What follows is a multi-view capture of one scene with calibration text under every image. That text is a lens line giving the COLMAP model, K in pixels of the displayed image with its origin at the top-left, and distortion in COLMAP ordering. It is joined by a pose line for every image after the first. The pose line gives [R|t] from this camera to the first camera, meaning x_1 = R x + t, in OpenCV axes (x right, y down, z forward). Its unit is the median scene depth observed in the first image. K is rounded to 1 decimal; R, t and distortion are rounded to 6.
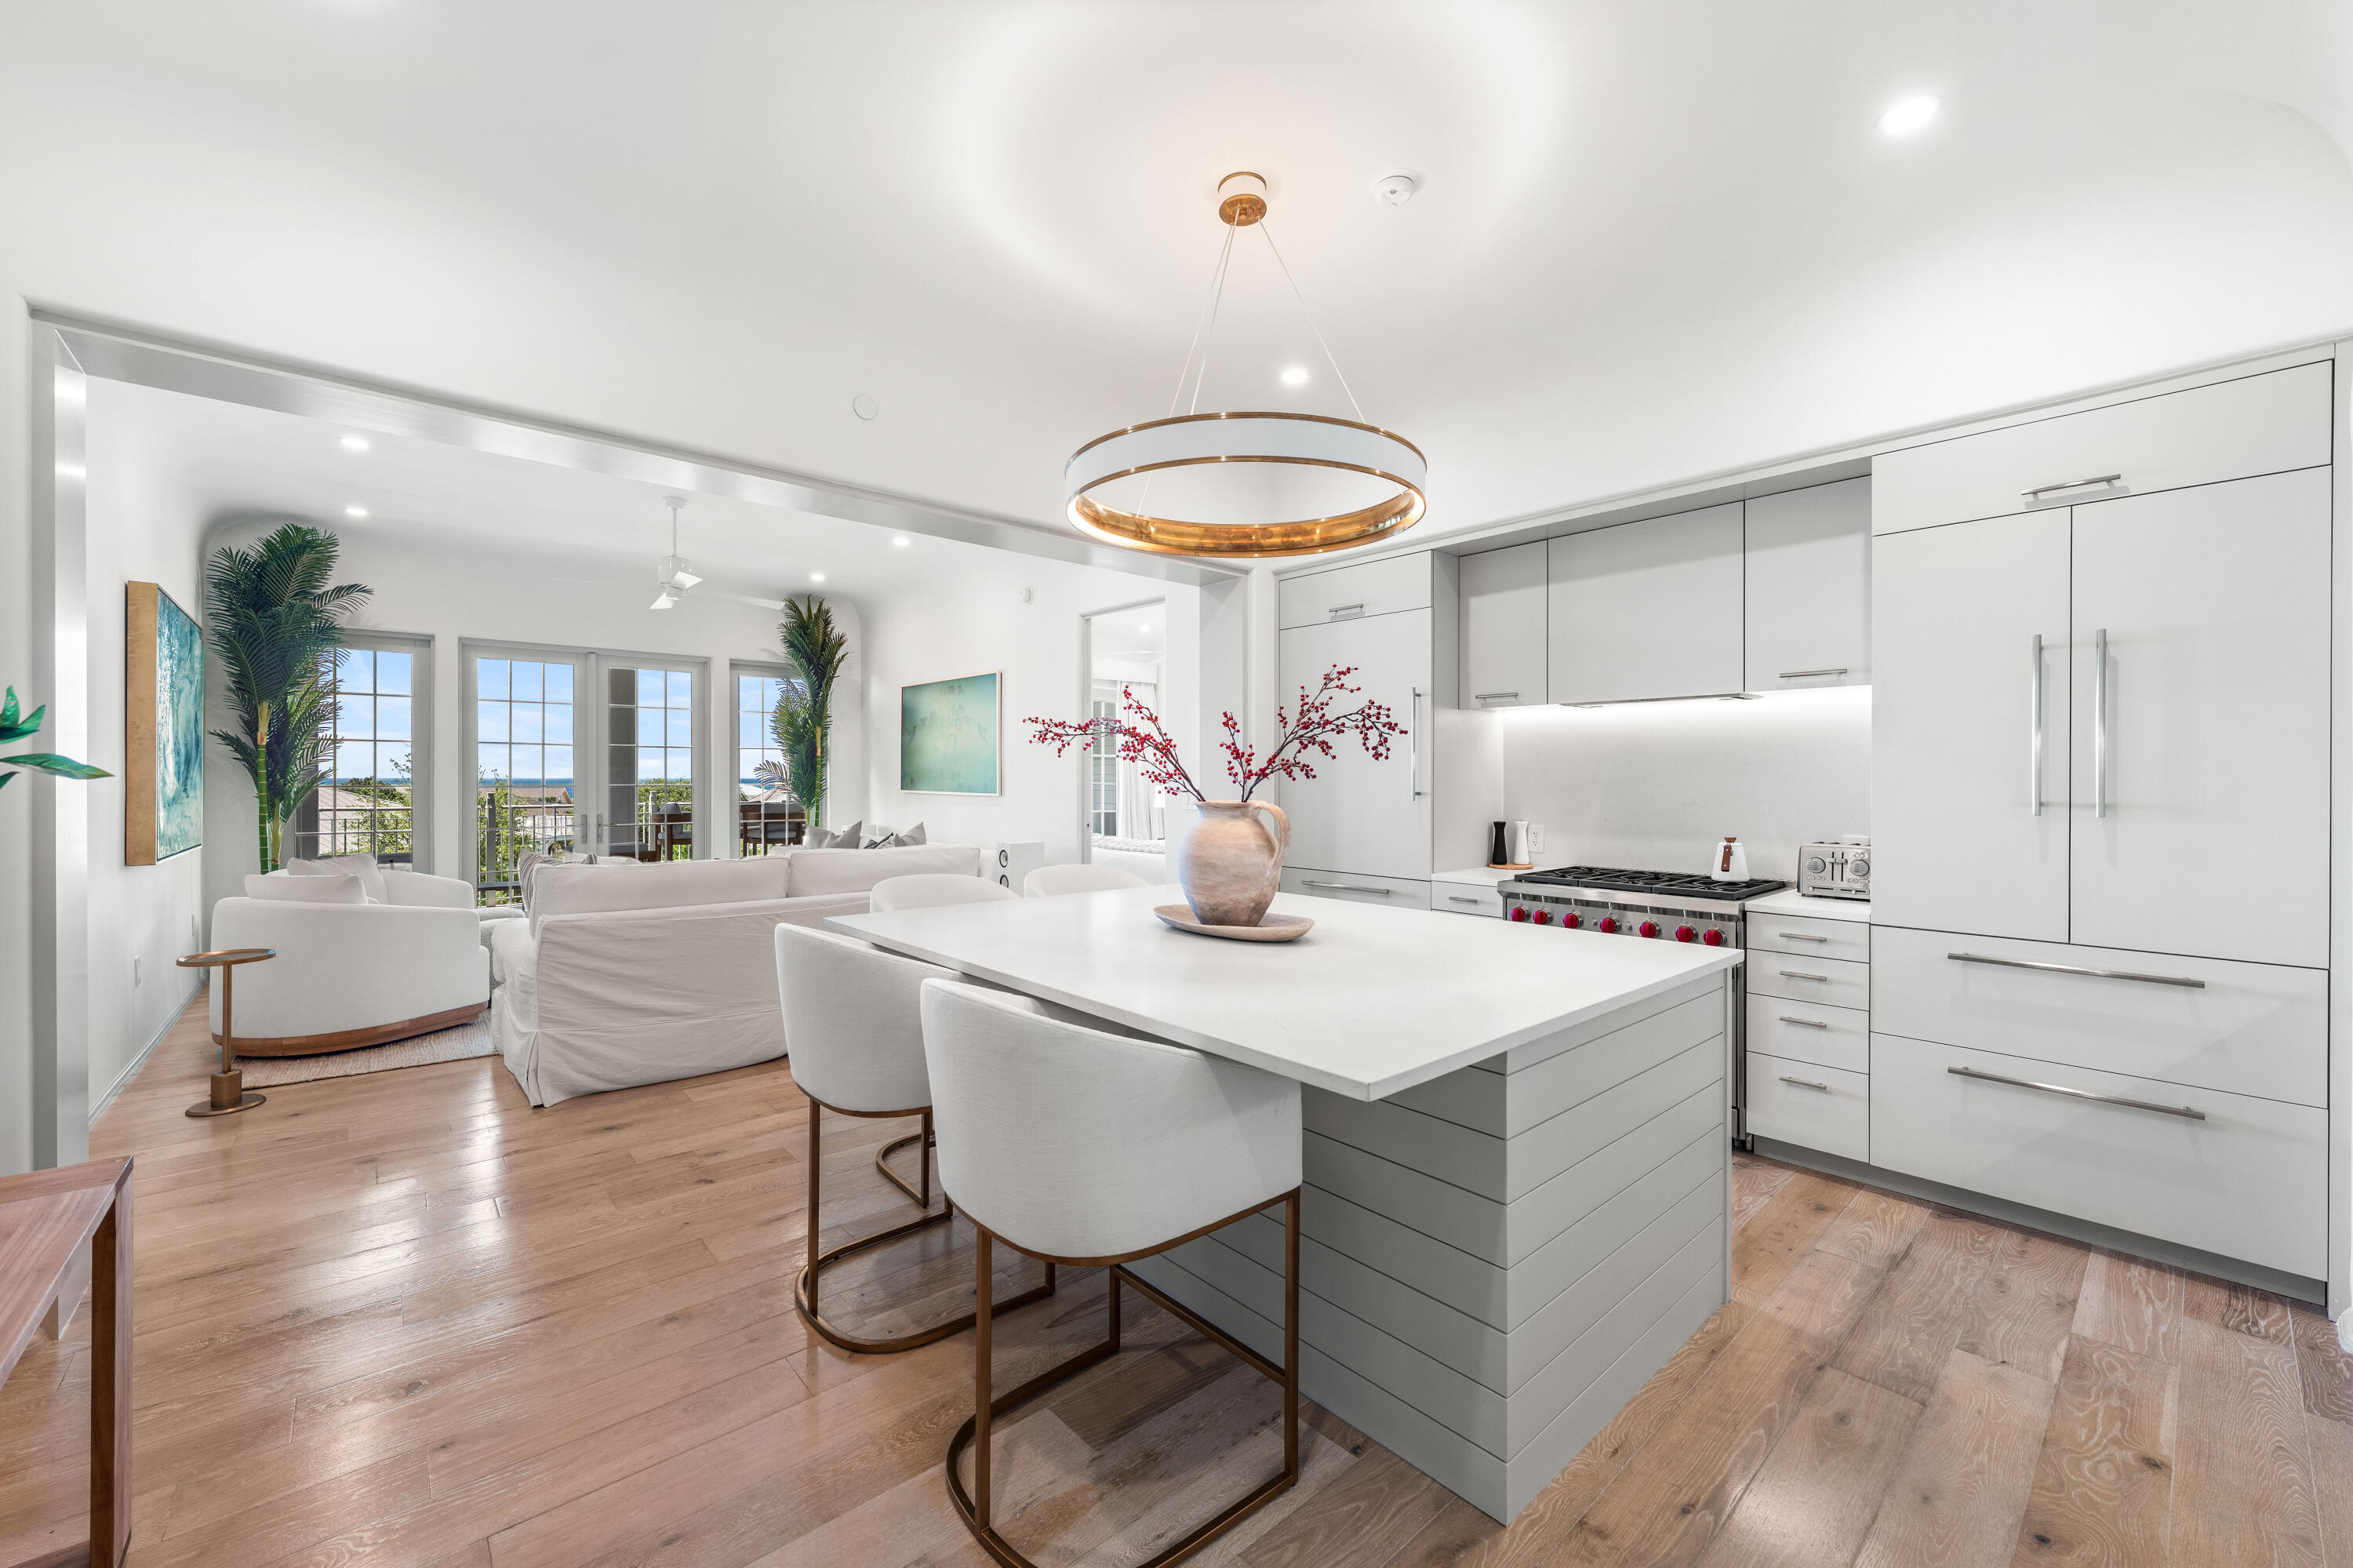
lens RADIAL K [[944.5, 0, 1190.5], [0, 944.5, 776.9], [0, 0, 1]] dist [0.000225, 0.000104]
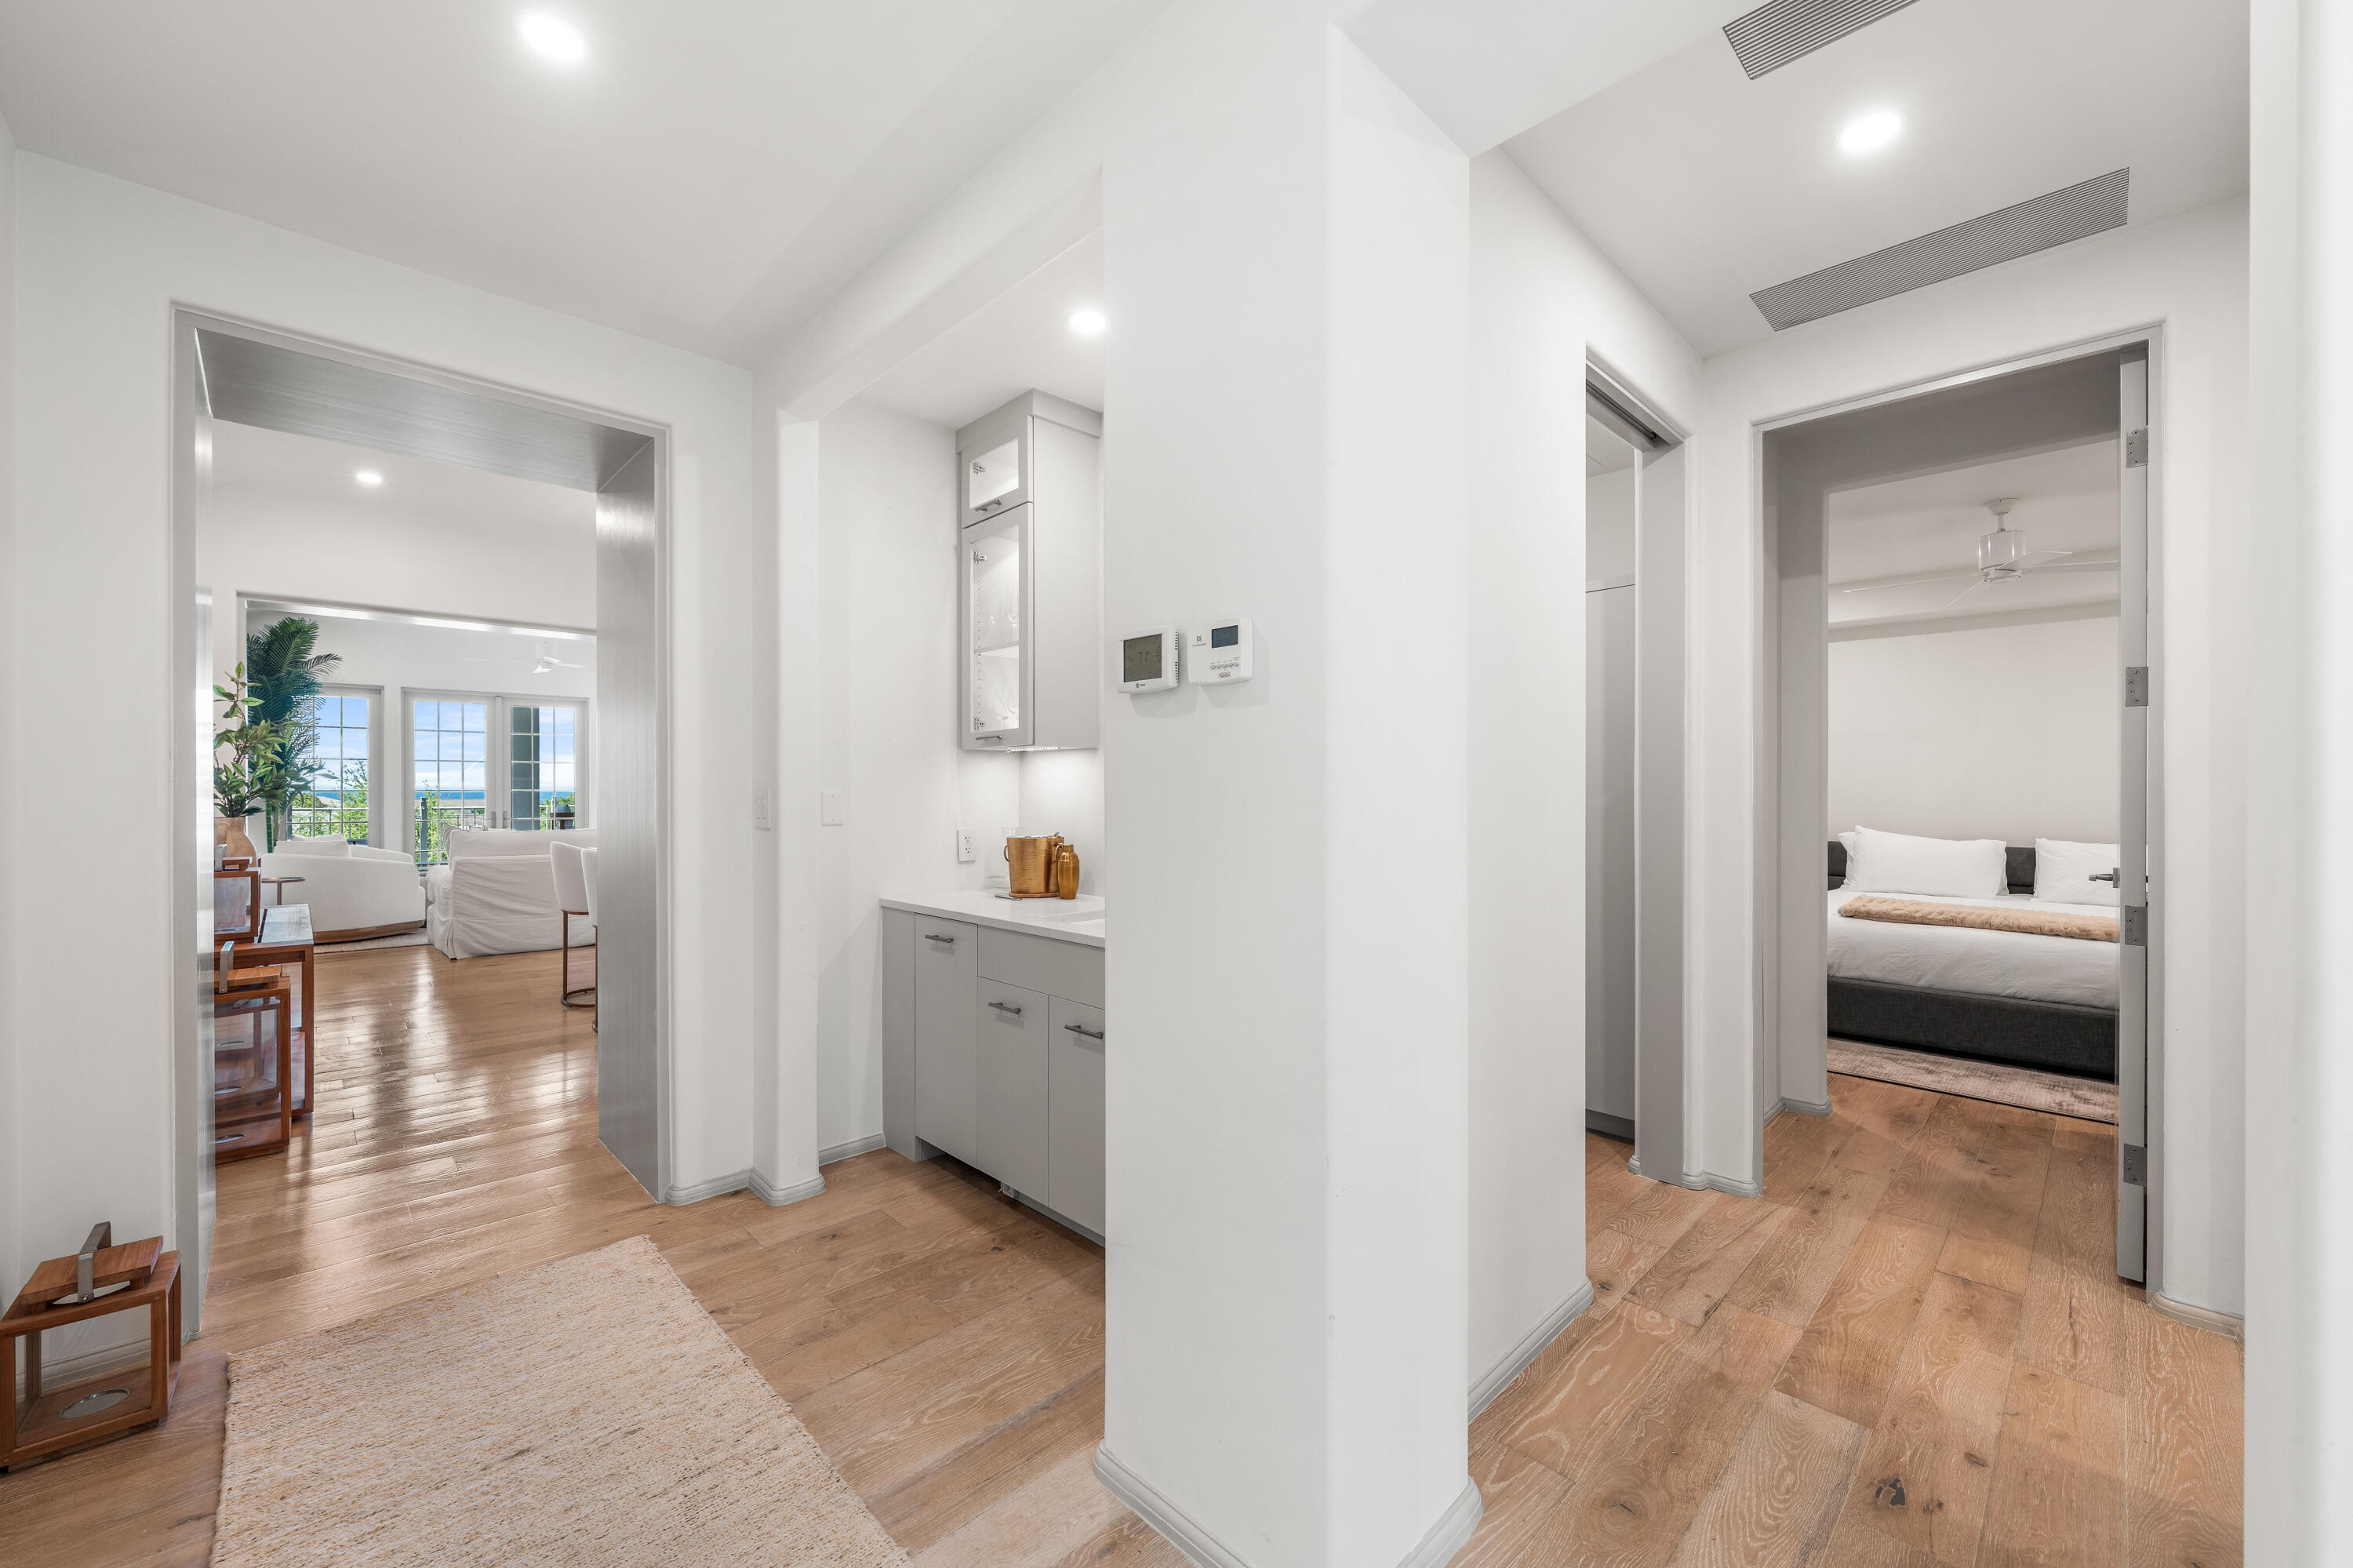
lens RADIAL K [[944.5, 0, 1182.7], [0, 944.5, 786.9], [0, 0, 1]] dist [0.000225, 0.000104]
pose [[0.999139, -0.002576, 0.041419, 0.410529], [0.002607, 0.999996, -0.000689, 0.008882], [-0.041417, 0.000796, 0.999142, -0.563794]]
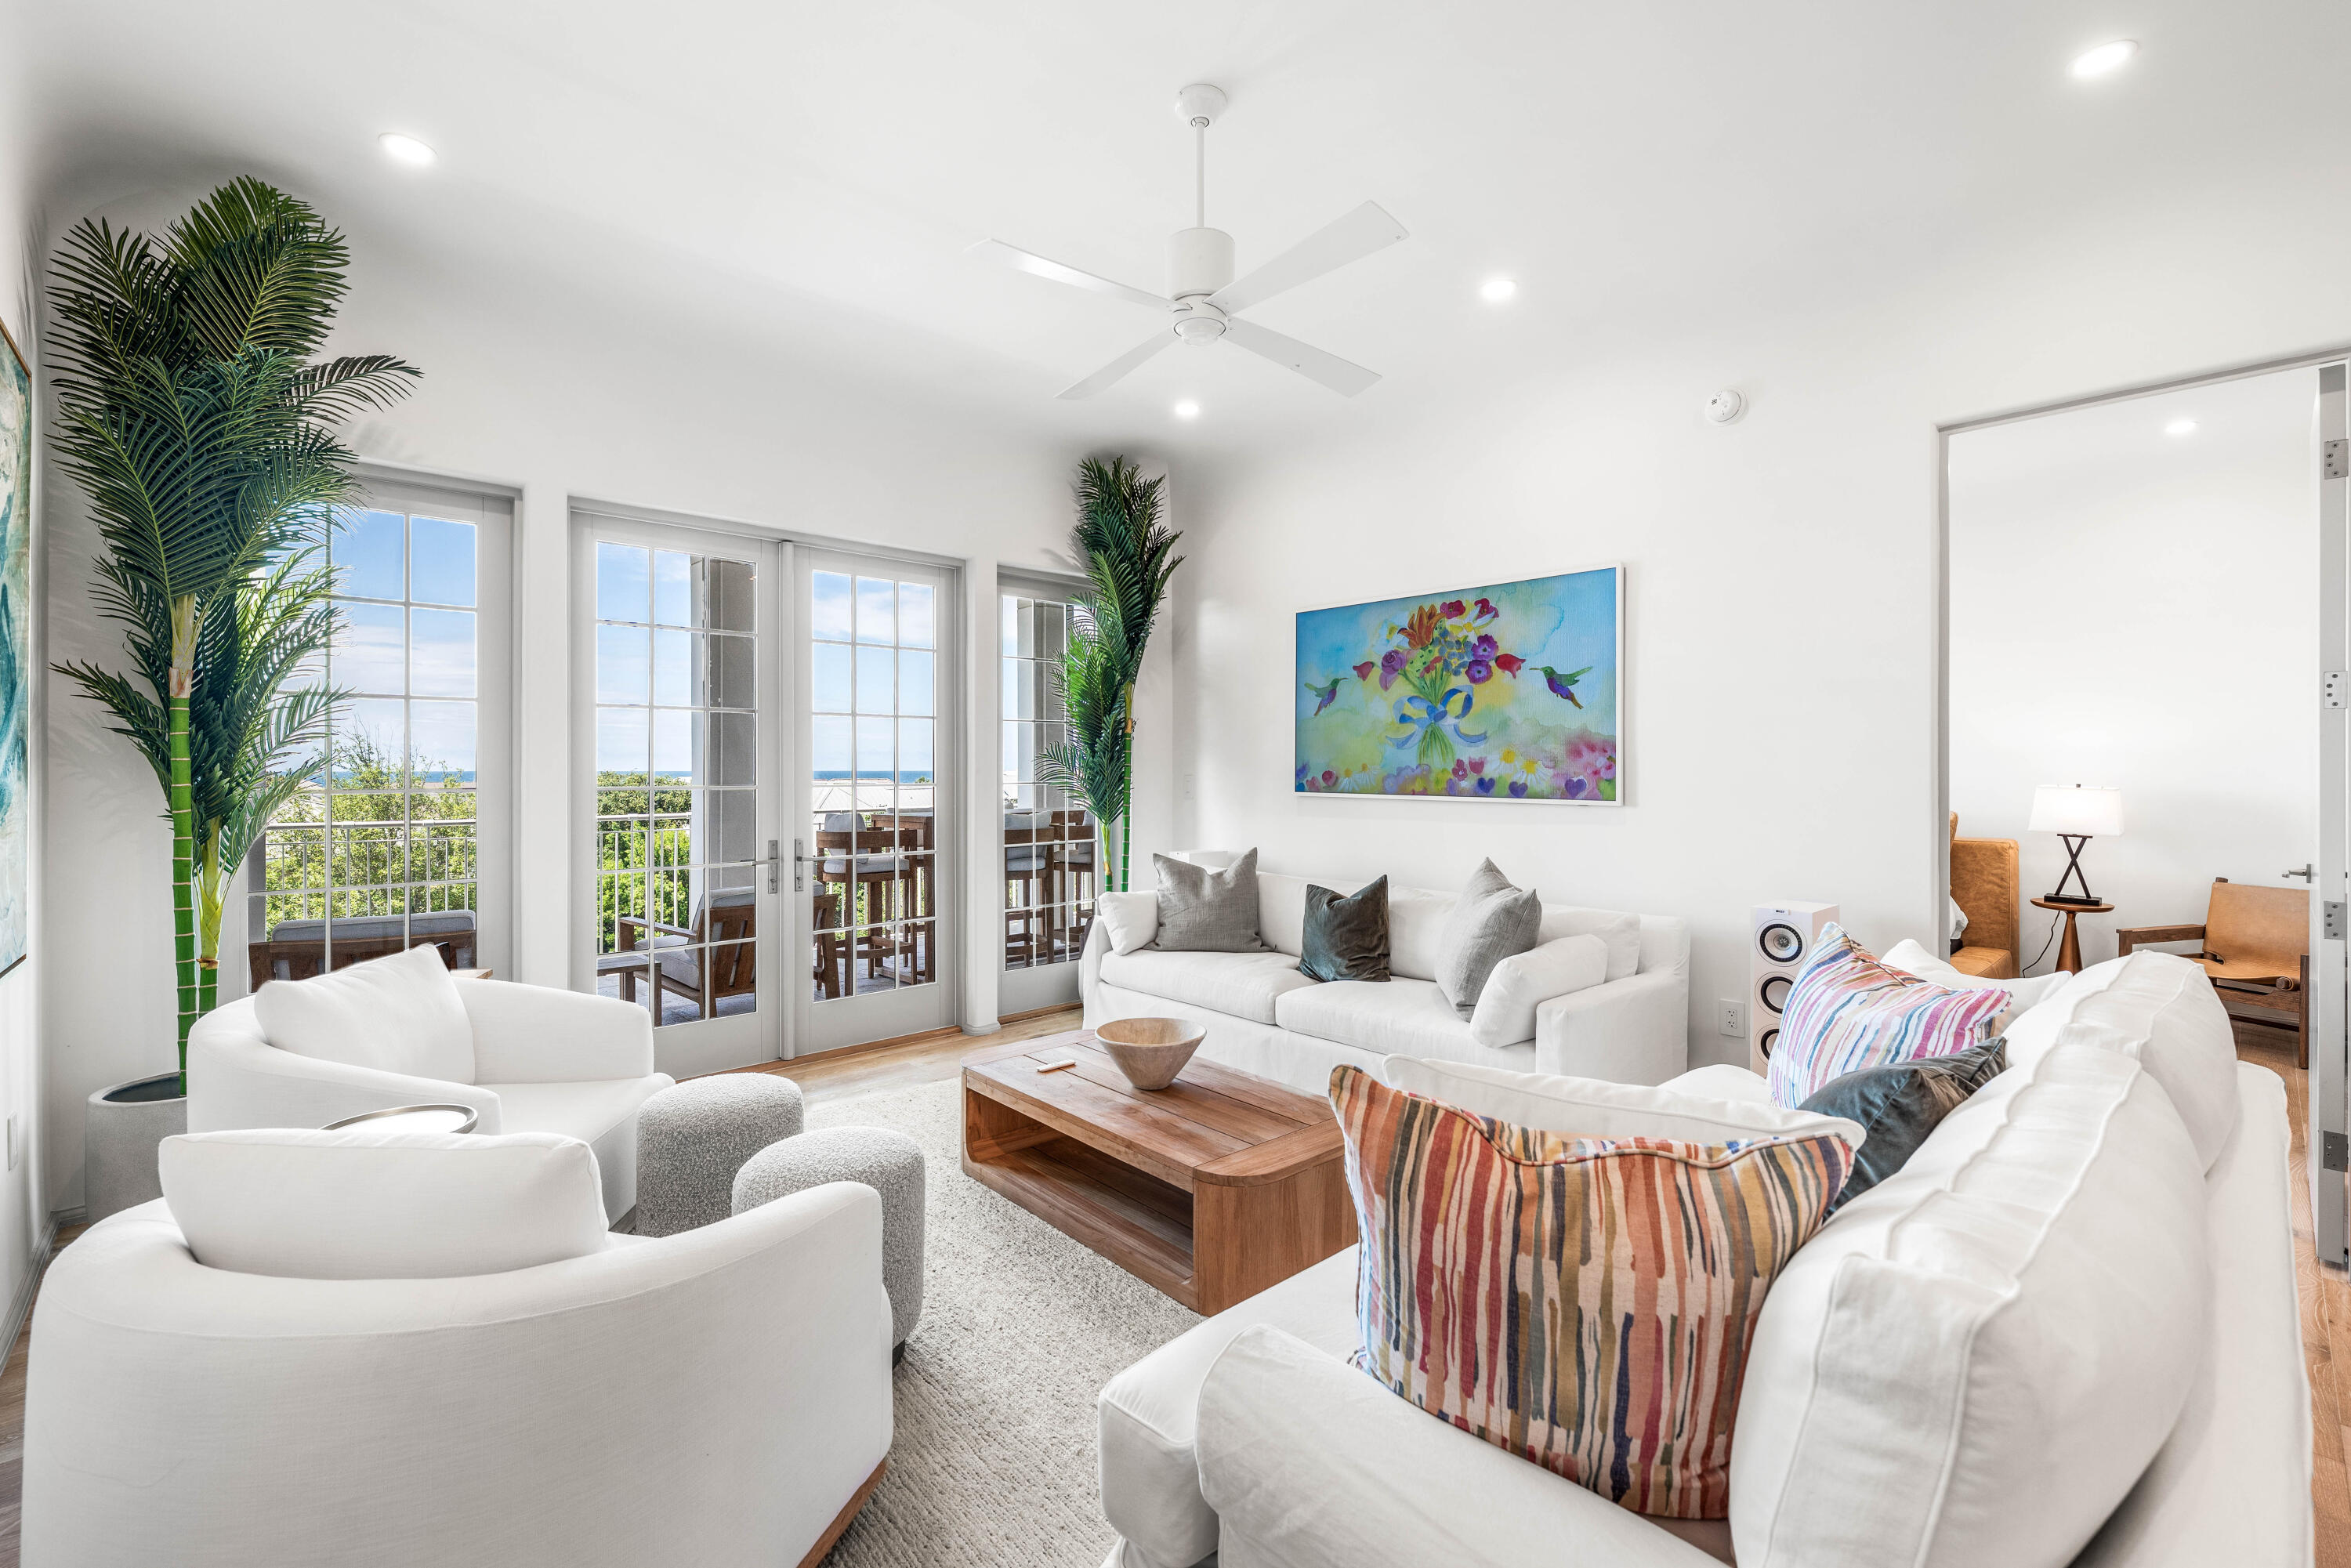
lens RADIAL K [[1014.4, 0, 1181.5], [0, 1014.4, 768.5], [0, 0, 1]] dist [0.003133, -0.001071]
pose [[0.999695, -0.002385, 0.024562, -0.533645], [0.002384, 0.999997, 0.000091, -0.000953], [-0.024562, -0.000032, 0.999698, 0.520911]]
